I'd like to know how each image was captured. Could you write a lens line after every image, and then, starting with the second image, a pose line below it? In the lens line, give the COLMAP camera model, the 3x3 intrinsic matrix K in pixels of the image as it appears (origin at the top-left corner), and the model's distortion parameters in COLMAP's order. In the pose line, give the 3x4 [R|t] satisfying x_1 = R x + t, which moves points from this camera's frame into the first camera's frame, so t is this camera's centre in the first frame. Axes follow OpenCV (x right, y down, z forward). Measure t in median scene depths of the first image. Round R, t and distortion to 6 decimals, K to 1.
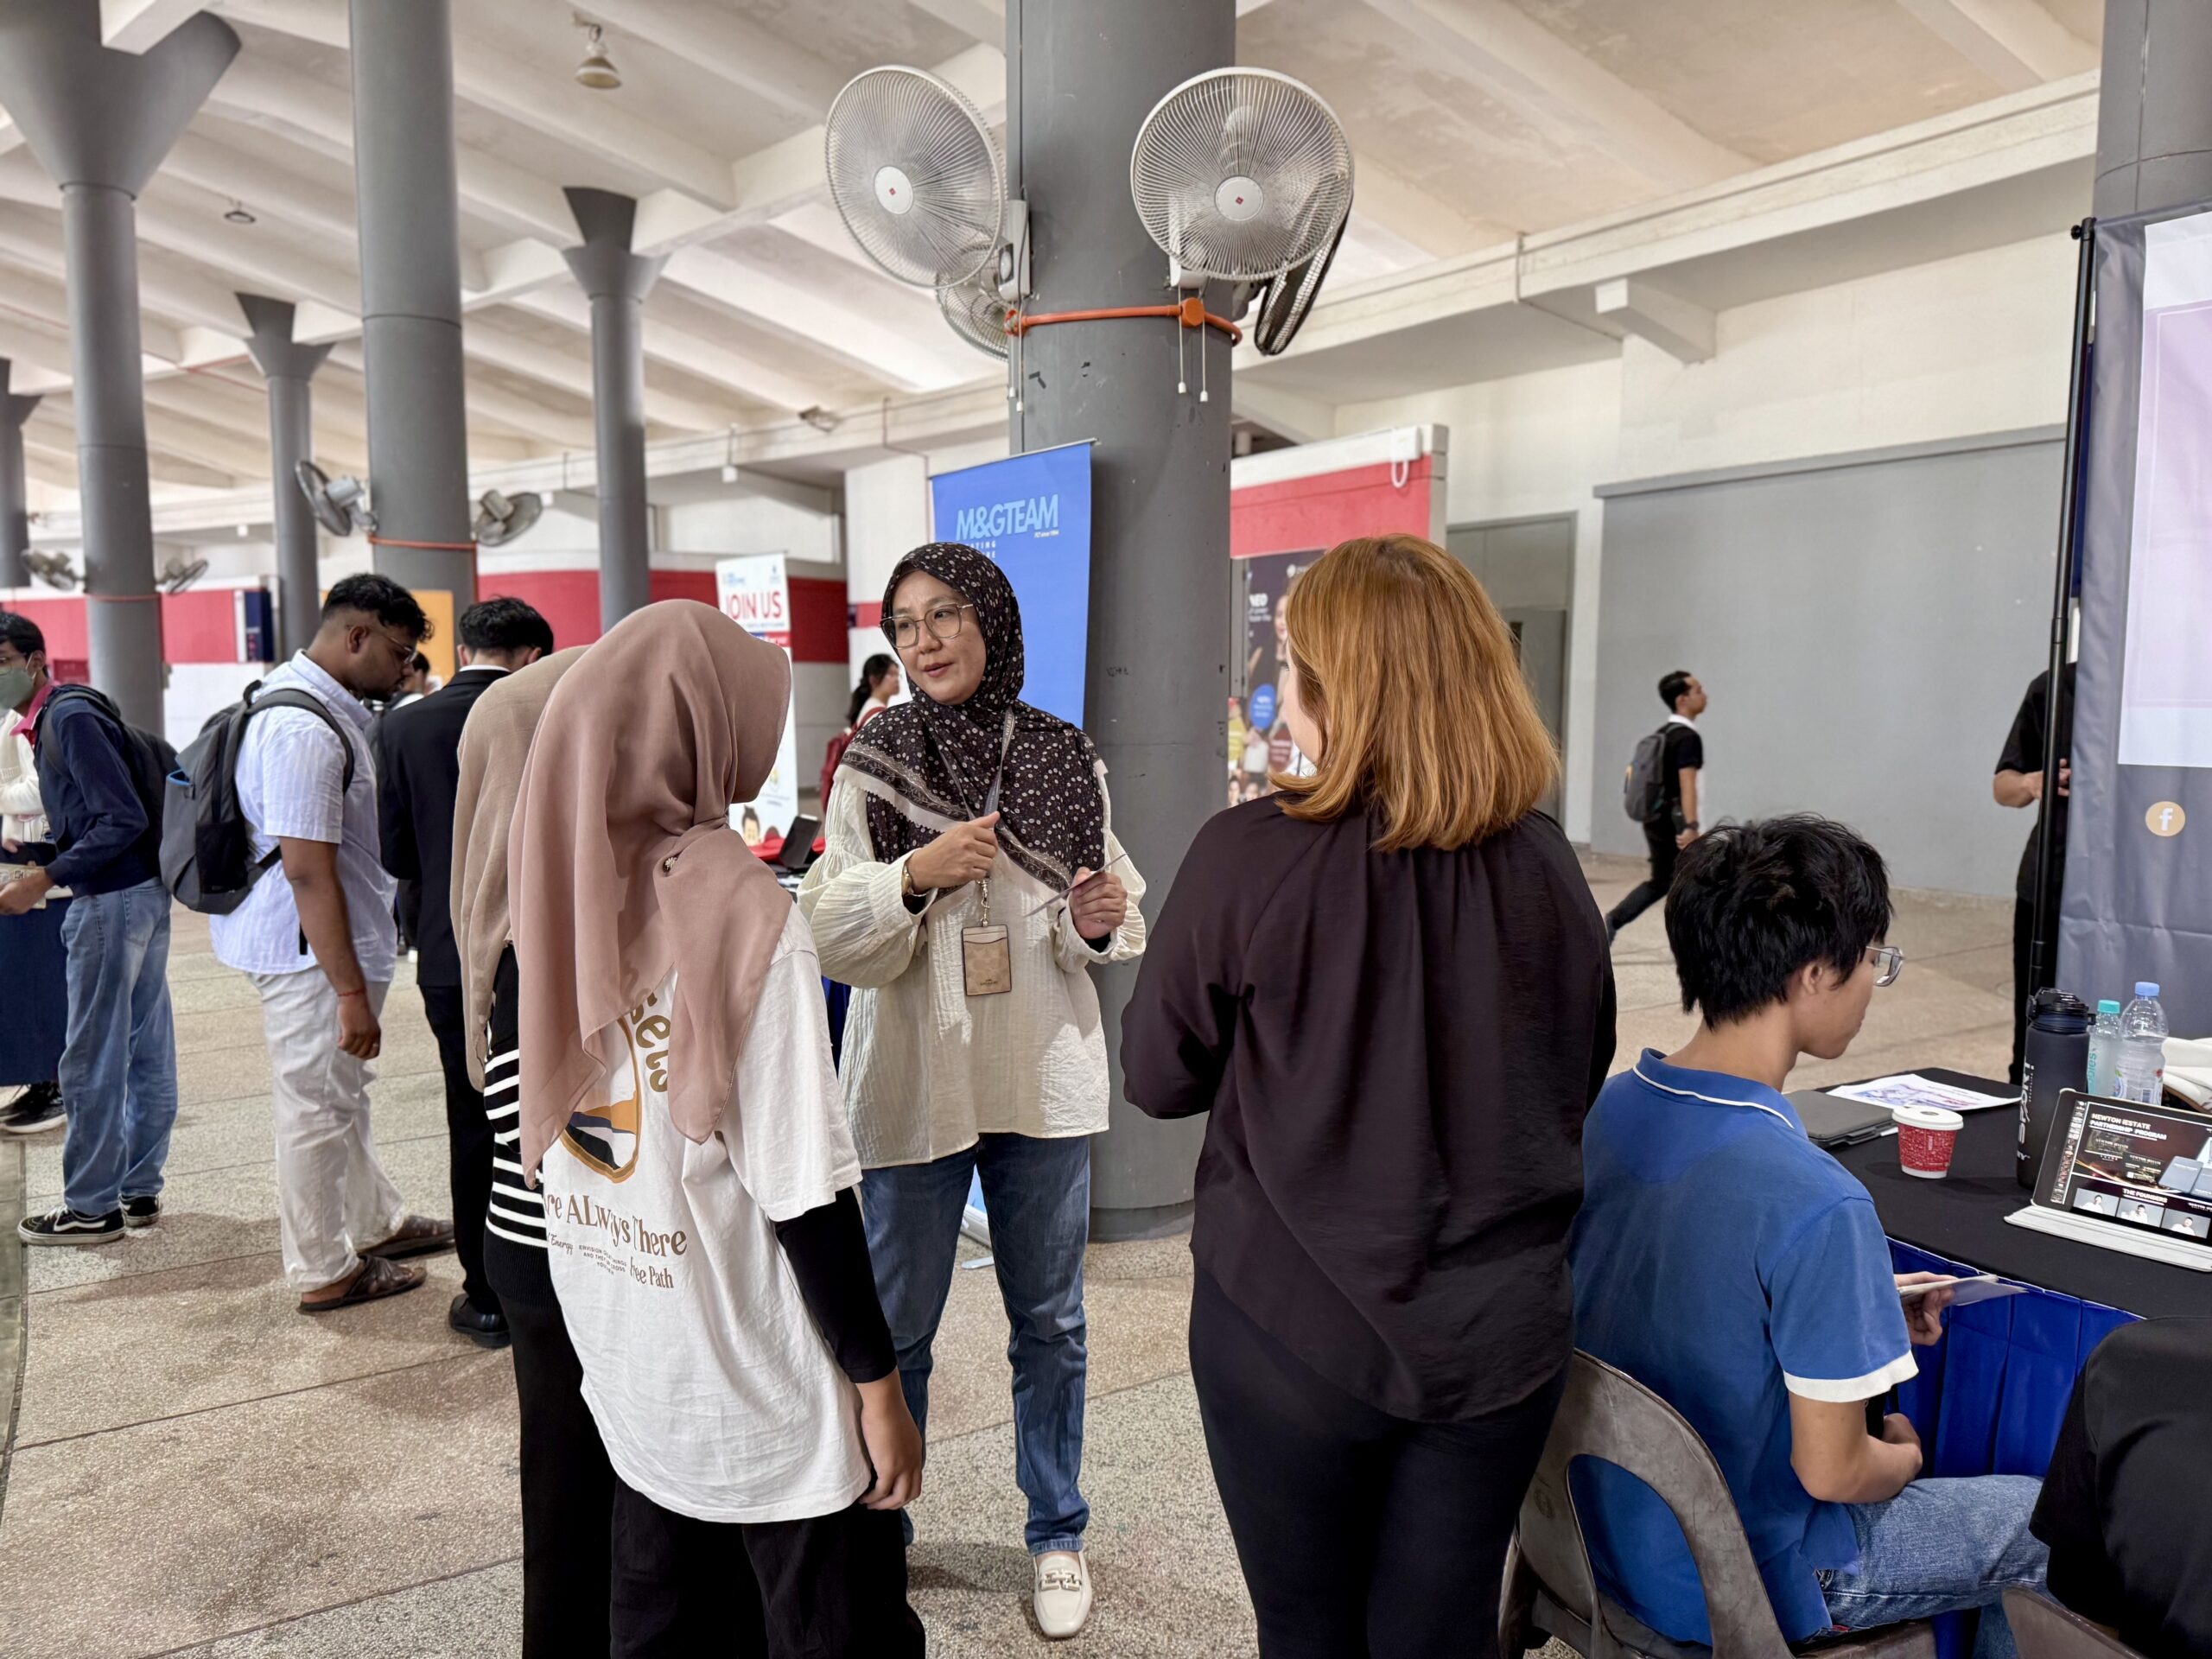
lens RADIAL K [[1528.3, 0, 1110.2], [0, 1528.3, 853.1], [0, 0, 1]] dist [0.049011, -0.058070]
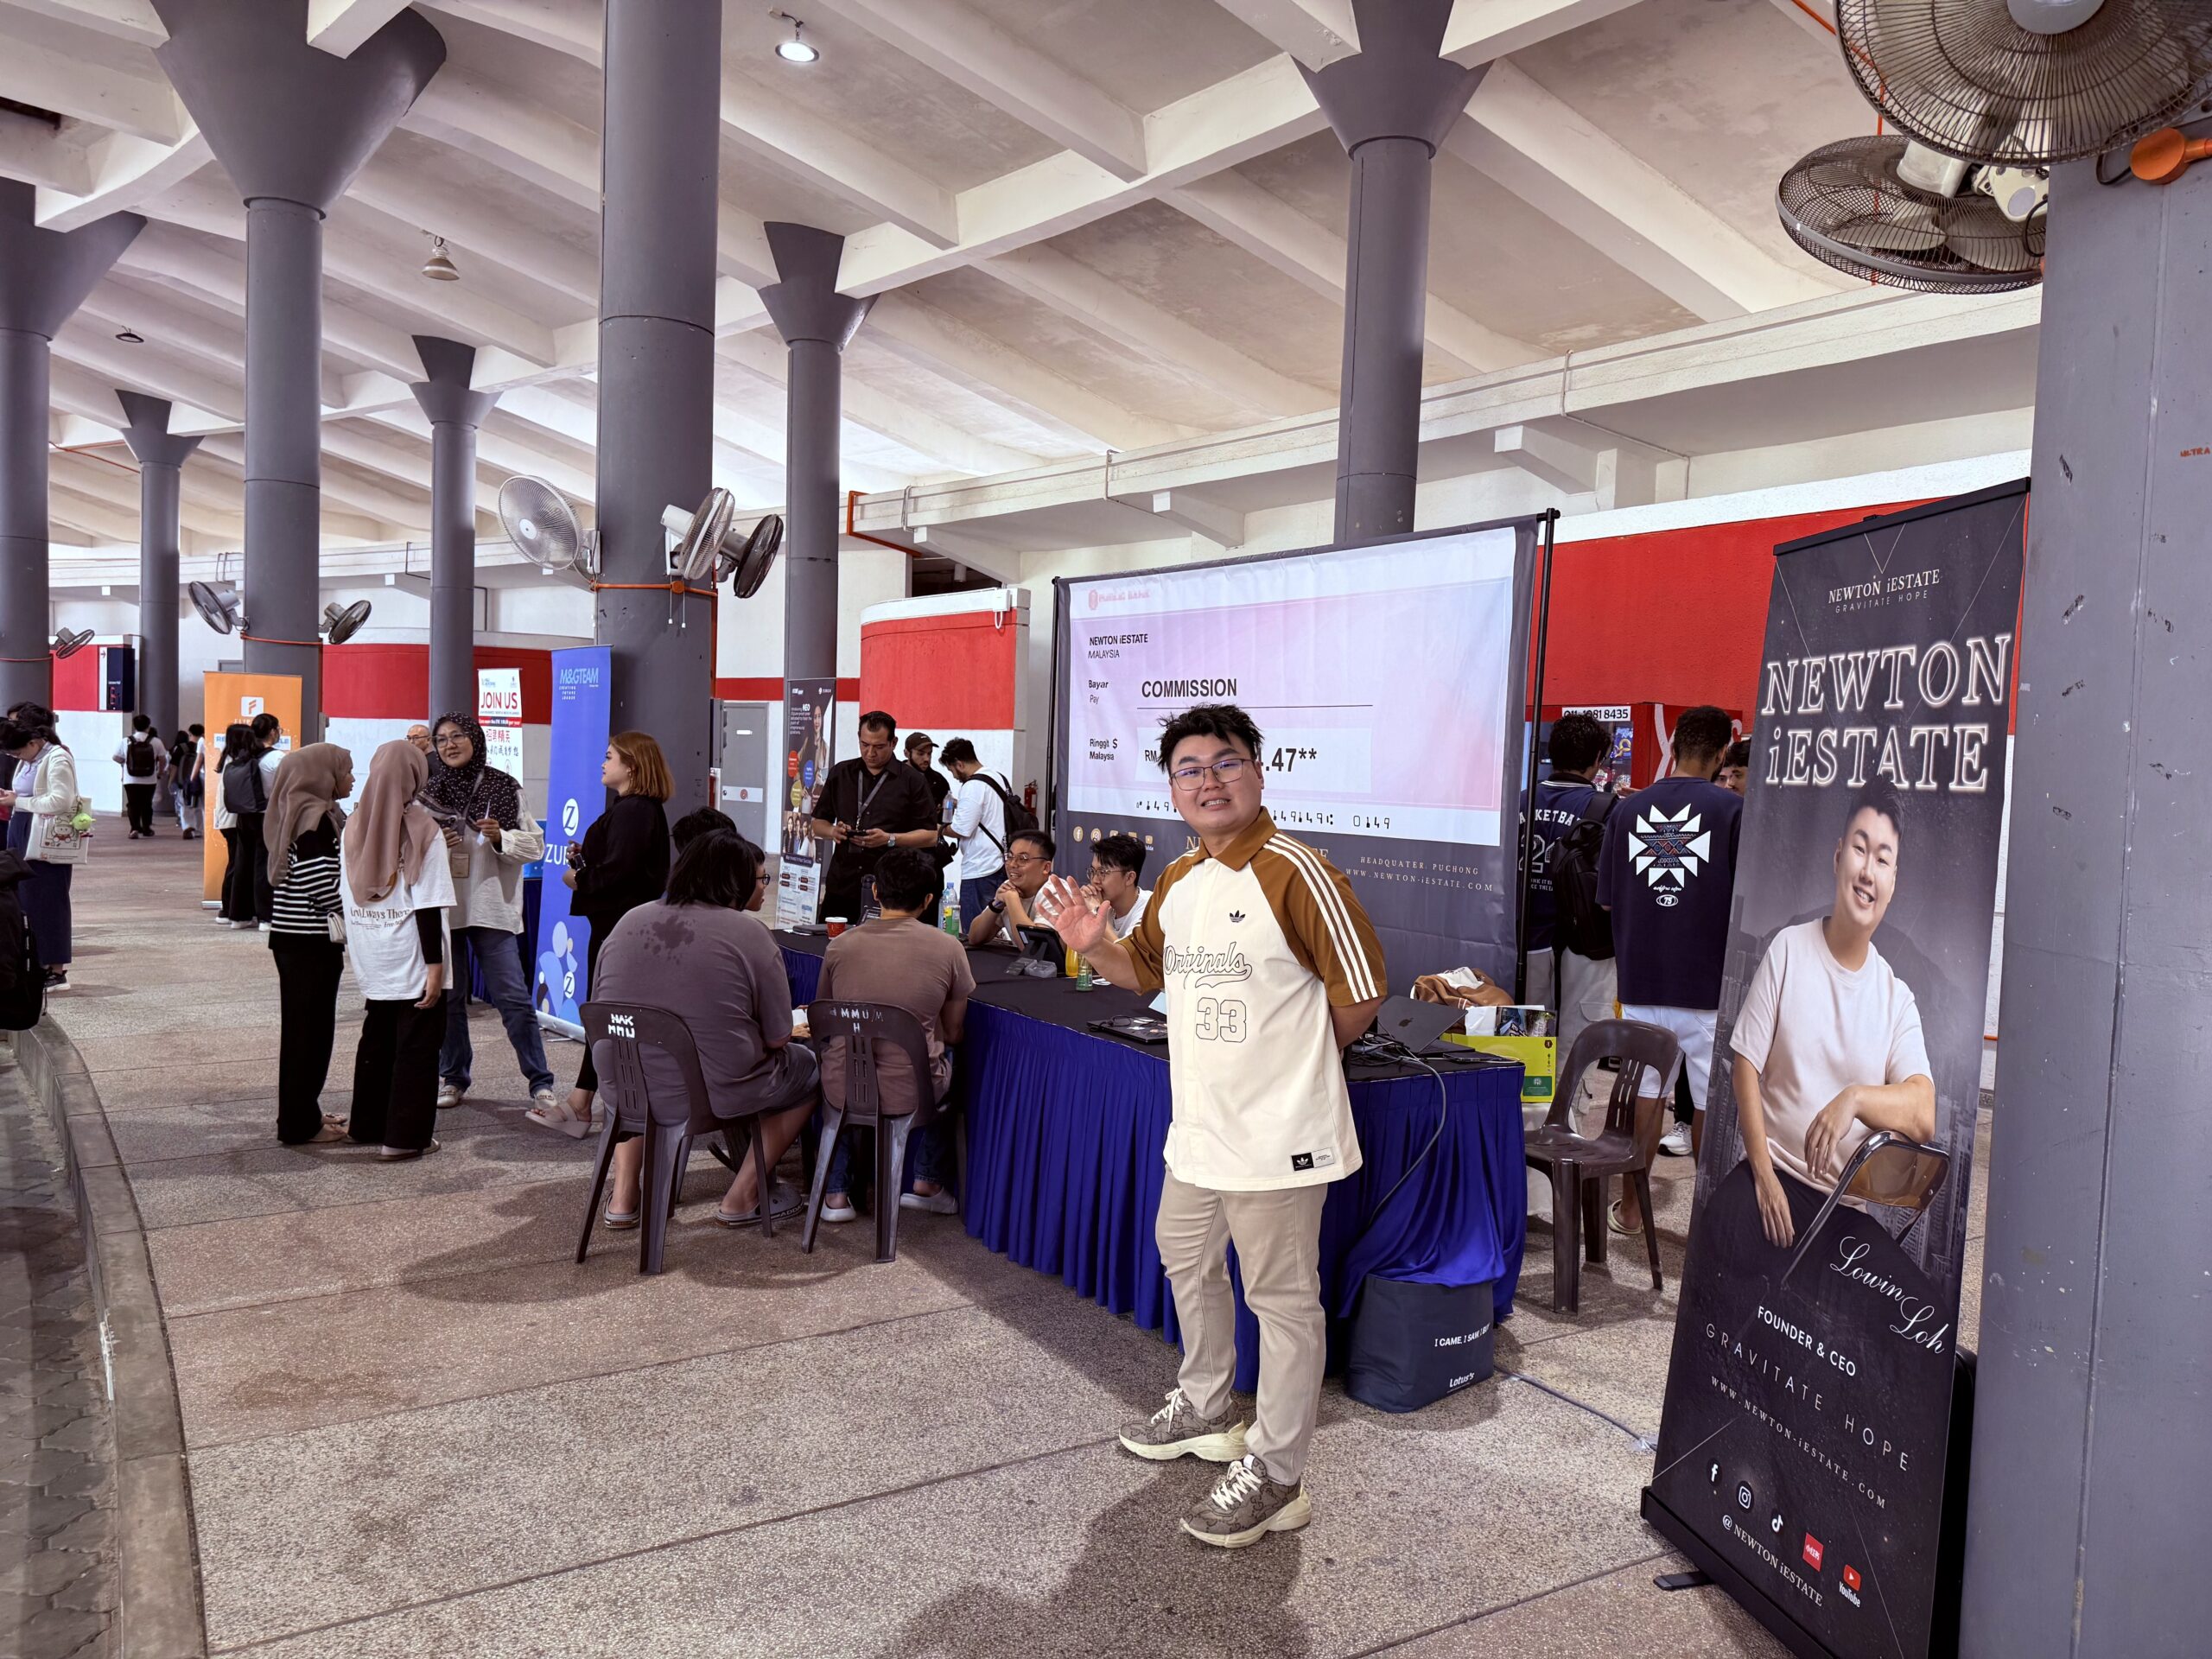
lens RADIAL K [[1528.3, 0, 1110.2], [0, 1528.3, 853.1], [0, 0, 1]] dist [0.049011, -0.058070]
pose [[0.995564, 0.032928, 0.088135, 0.097316], [-0.028640, 0.998364, -0.049480, 0.021252], [-0.089621, 0.046736, 0.994879, -0.235867]]
